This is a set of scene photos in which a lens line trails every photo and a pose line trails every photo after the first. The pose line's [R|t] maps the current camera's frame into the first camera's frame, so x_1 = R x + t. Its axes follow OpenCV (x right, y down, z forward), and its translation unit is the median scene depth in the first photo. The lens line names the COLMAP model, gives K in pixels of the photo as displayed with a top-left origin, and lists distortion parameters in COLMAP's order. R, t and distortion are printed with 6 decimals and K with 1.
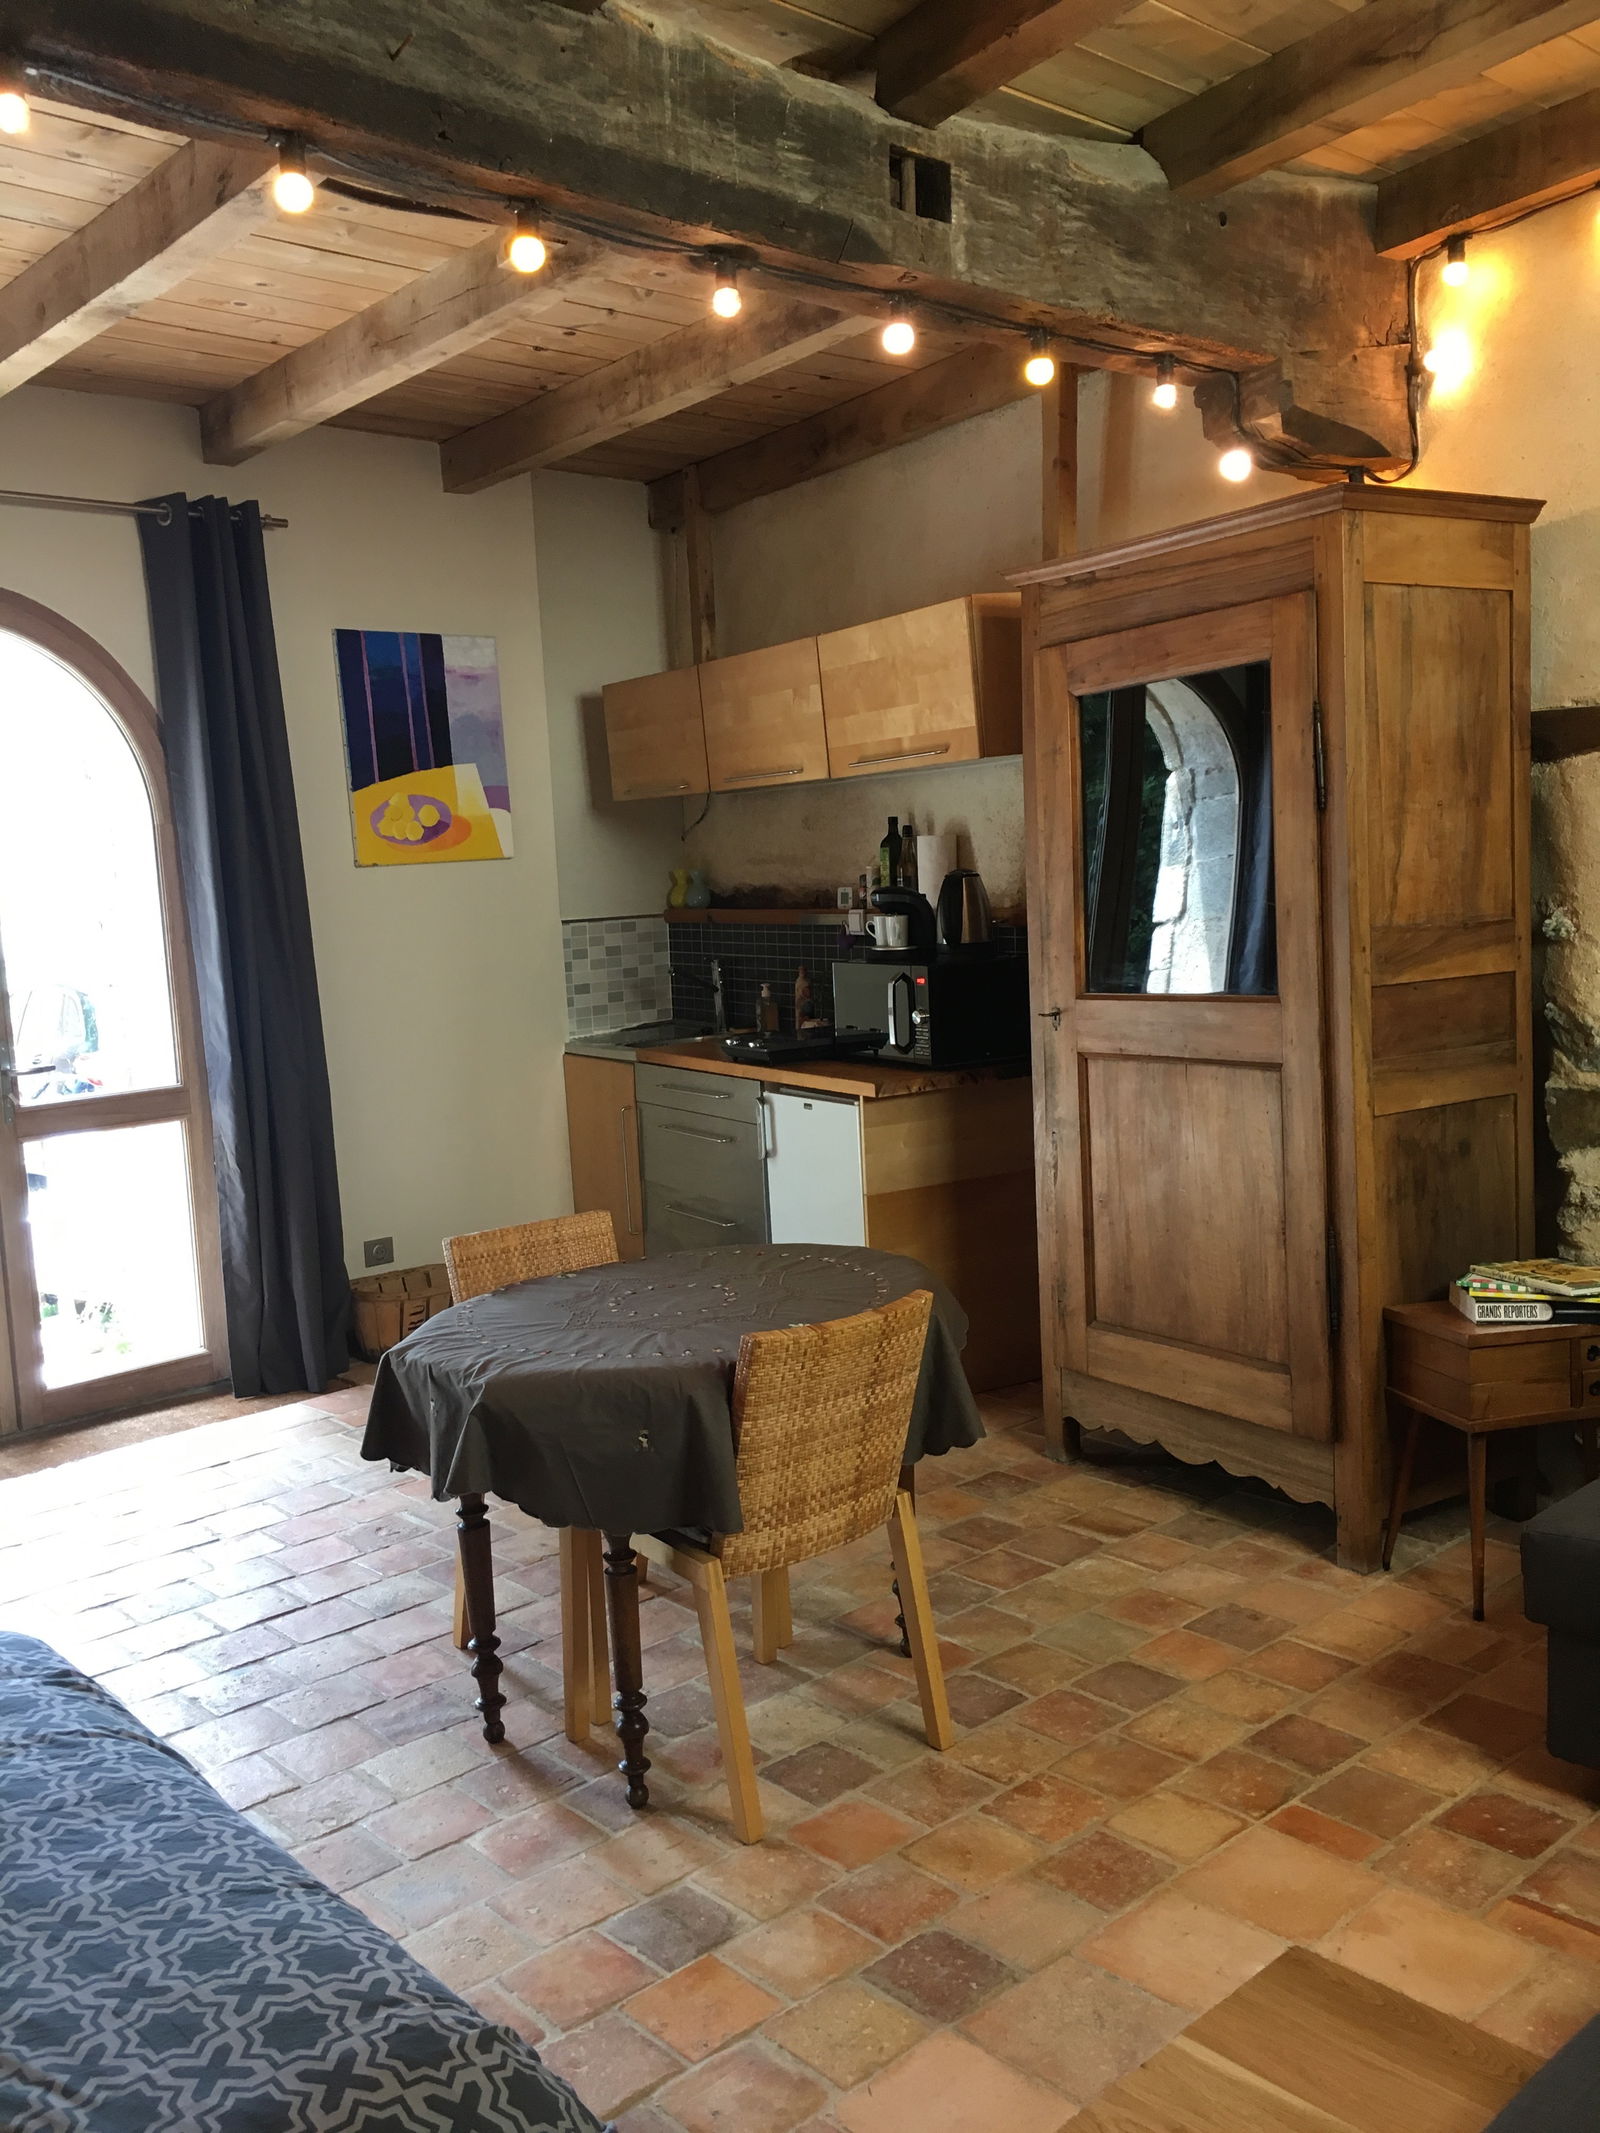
lens RADIAL K [[1838.4, 0, 800.0], [0, 1838.4, 1066.5], [0, 0, 1]] dist [0.073270, -0.113364]
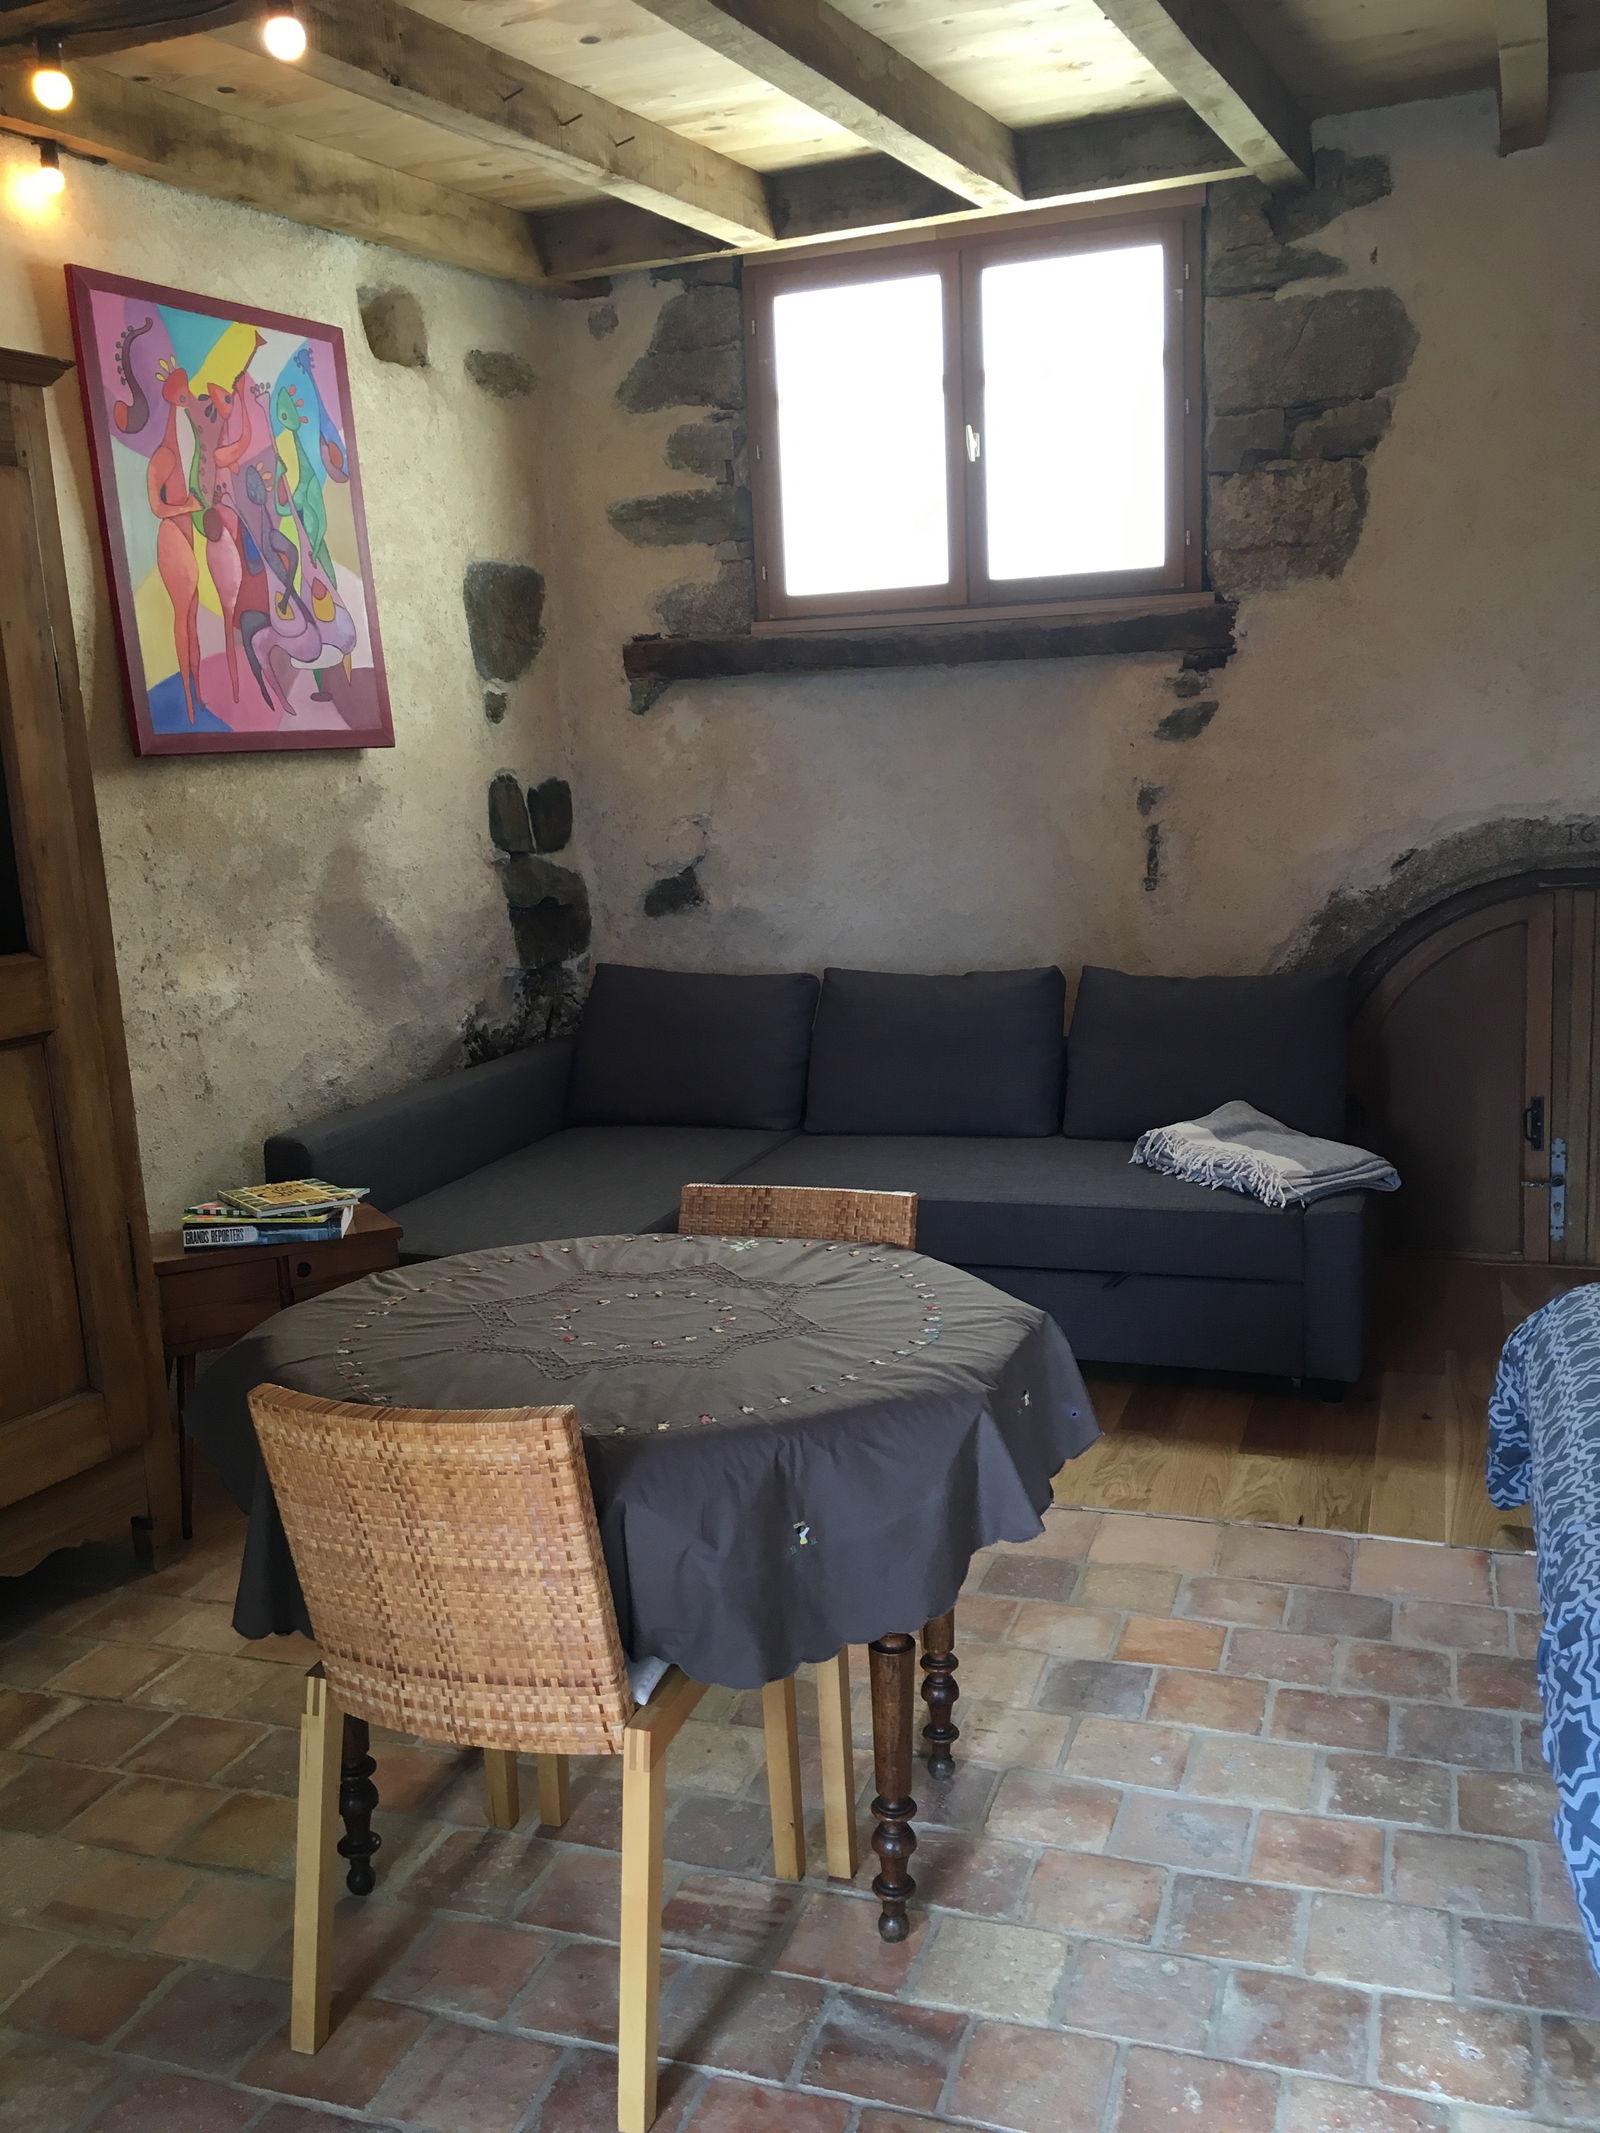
lens RADIAL K [[1838.4, 0, 800.0], [0, 1838.4, 1066.5], [0, 0, 1]] dist [0.073270, -0.113364]
pose [[-0.466584, -0.087130, 0.880175, -0.635066], [0.167066, 0.968541, 0.184440, -0.084872], [-0.868555, 0.233104, -0.437349, 1.068526]]
